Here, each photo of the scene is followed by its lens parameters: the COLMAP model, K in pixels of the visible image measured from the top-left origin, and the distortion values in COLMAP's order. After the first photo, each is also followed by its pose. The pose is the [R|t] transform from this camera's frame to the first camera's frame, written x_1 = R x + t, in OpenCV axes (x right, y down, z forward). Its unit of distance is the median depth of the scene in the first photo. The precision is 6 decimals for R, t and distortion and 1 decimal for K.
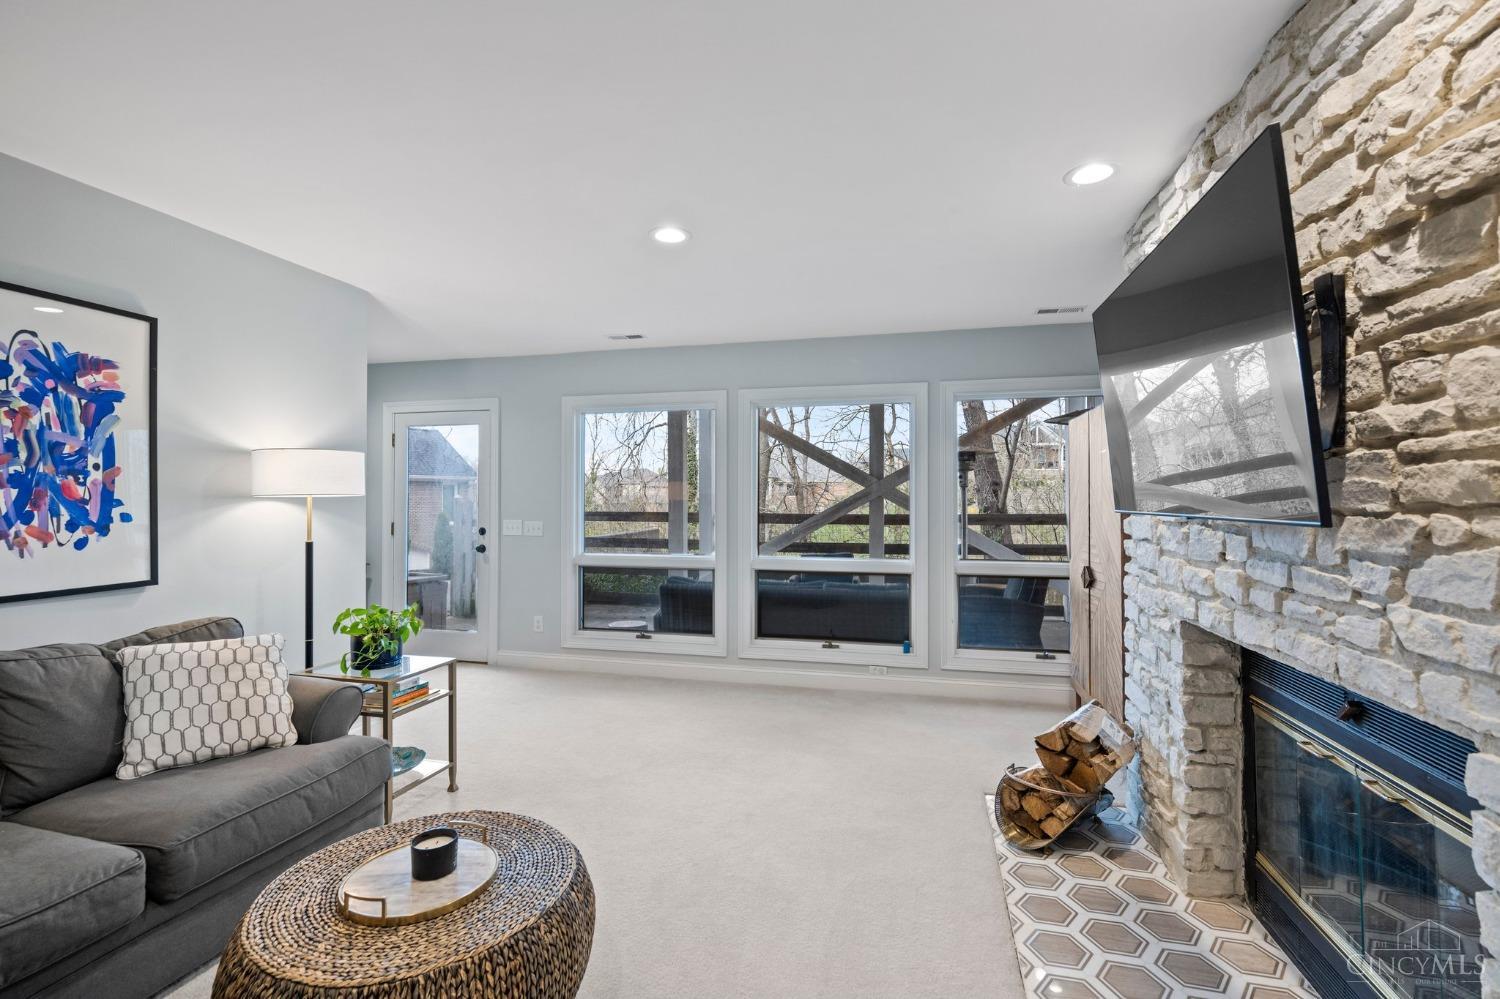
lens RADIAL K [[661.4, 0, 750.0], [0, 661.4, 499.5], [0, 0, 1]] dist [-0.000483, -0.000062]
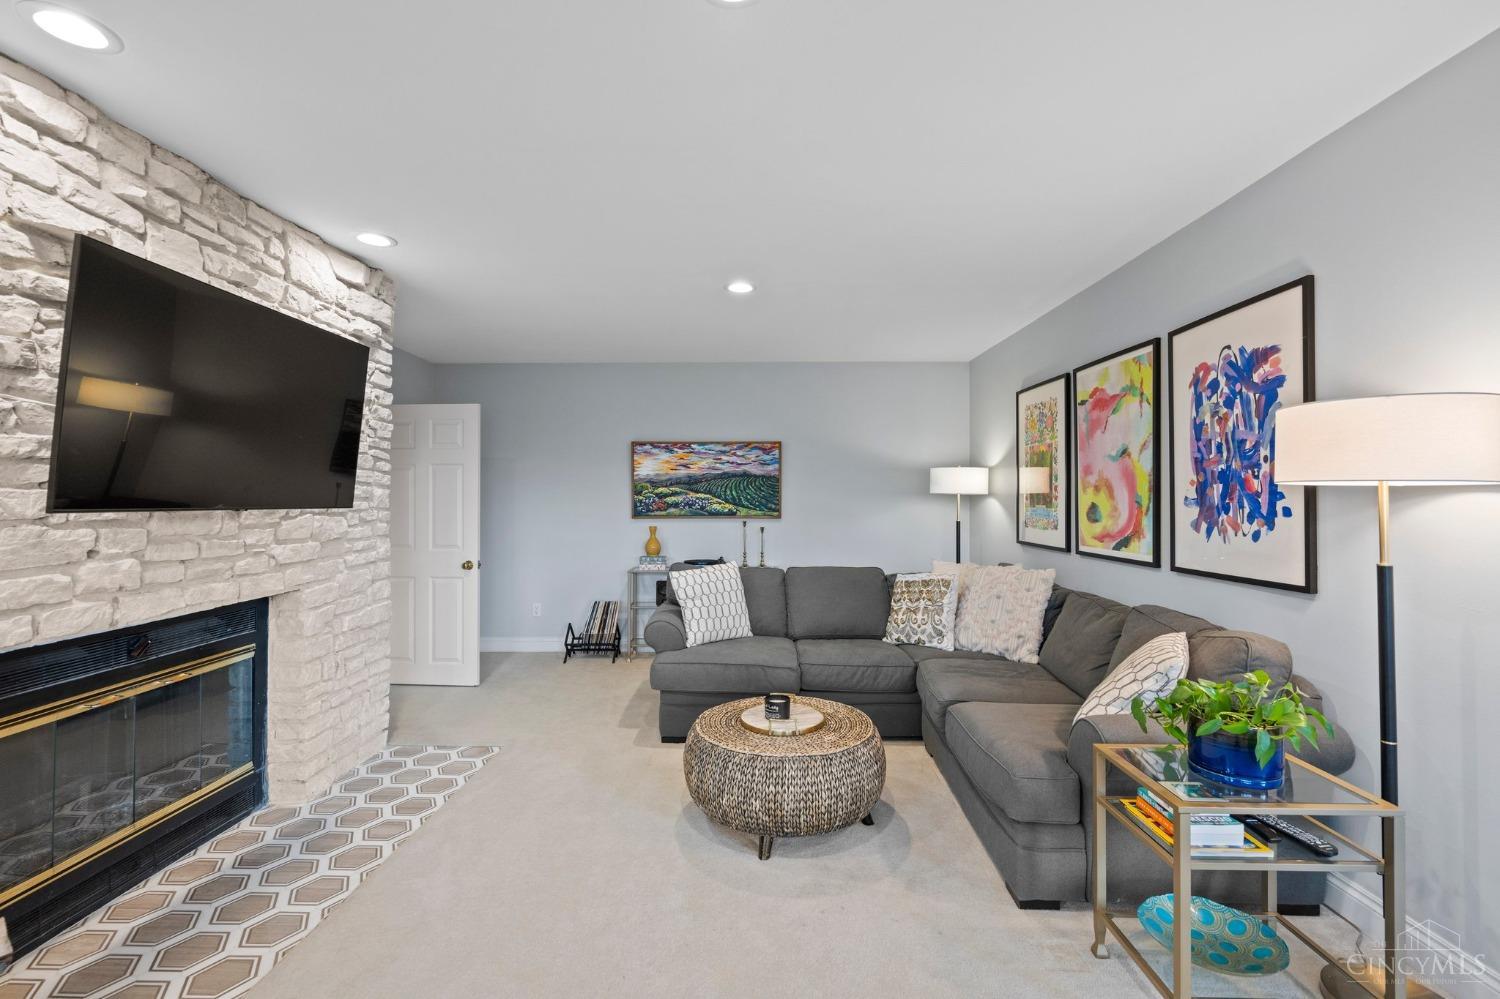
lens RADIAL K [[665.2, 0, 748.6], [0, 665.2, 495.6], [0, 0, 1]] dist [0.000275, -0.000462]
pose [[-0.972938, 0.001919, -0.231058, -0.015006], [0.003817, 0.999963, -0.007769, 0.010067], [0.231035, -0.008441, -0.972909, 1.853488]]
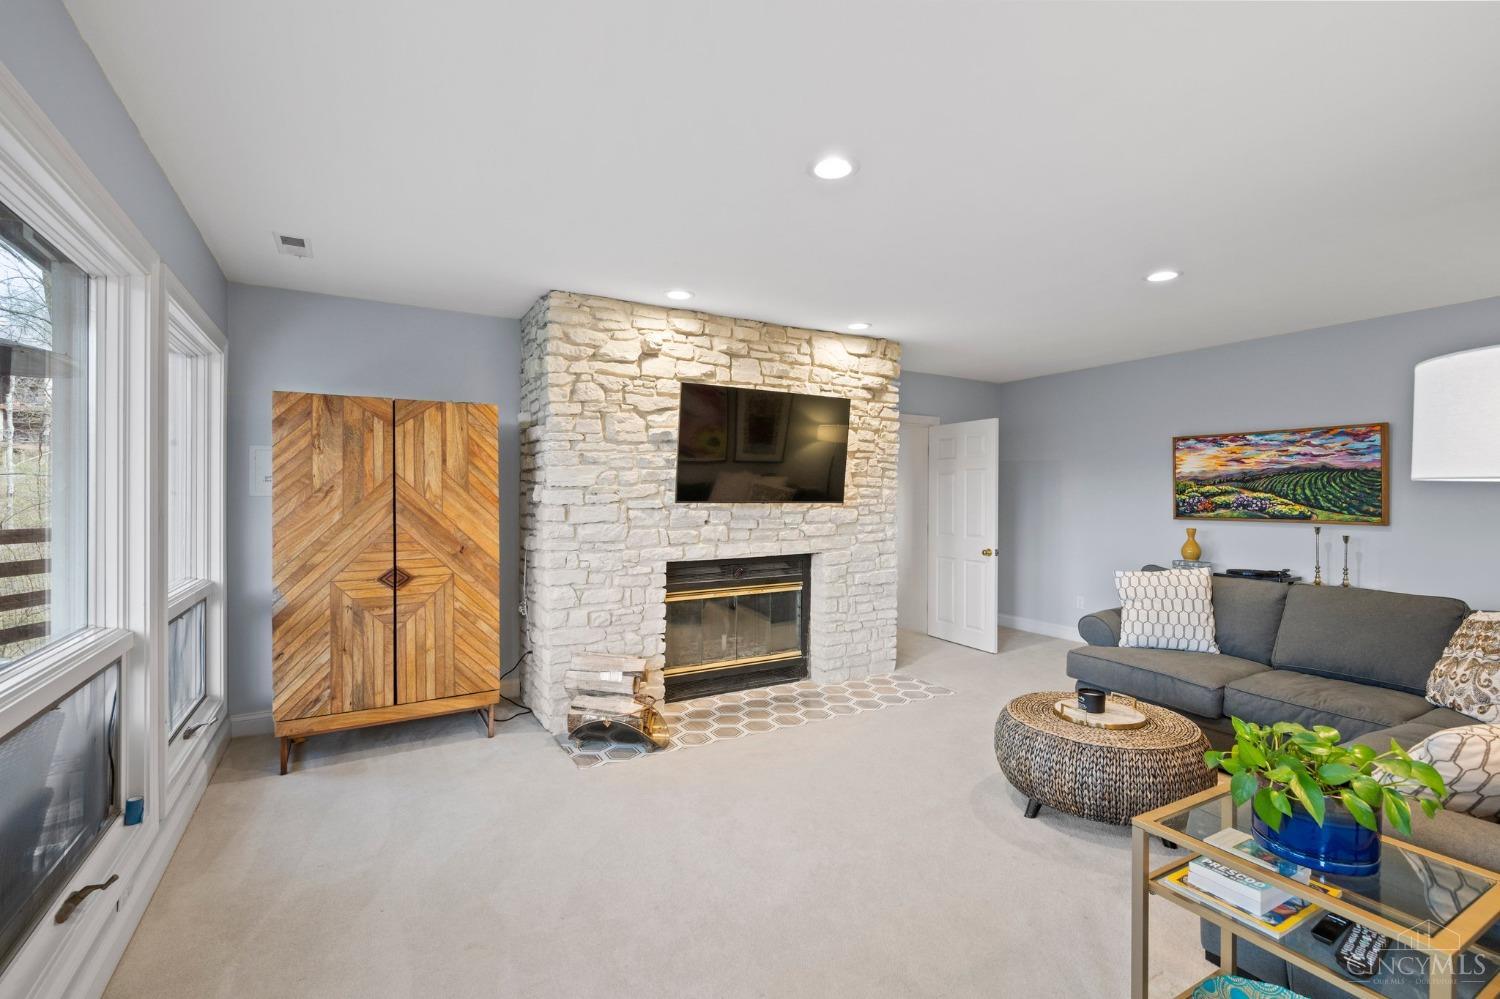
lens RADIAL K [[665.2, 0, 748.6], [0, 665.2, 495.6], [0, 0, 1]] dist [0.000275, -0.000462]
pose [[-0.696682, -0.000429, 0.717380, -0.780739], [-0.004536, 0.999982, -0.003806, 0.007581], [-0.717366, -0.005906, -0.696672, 2.022691]]
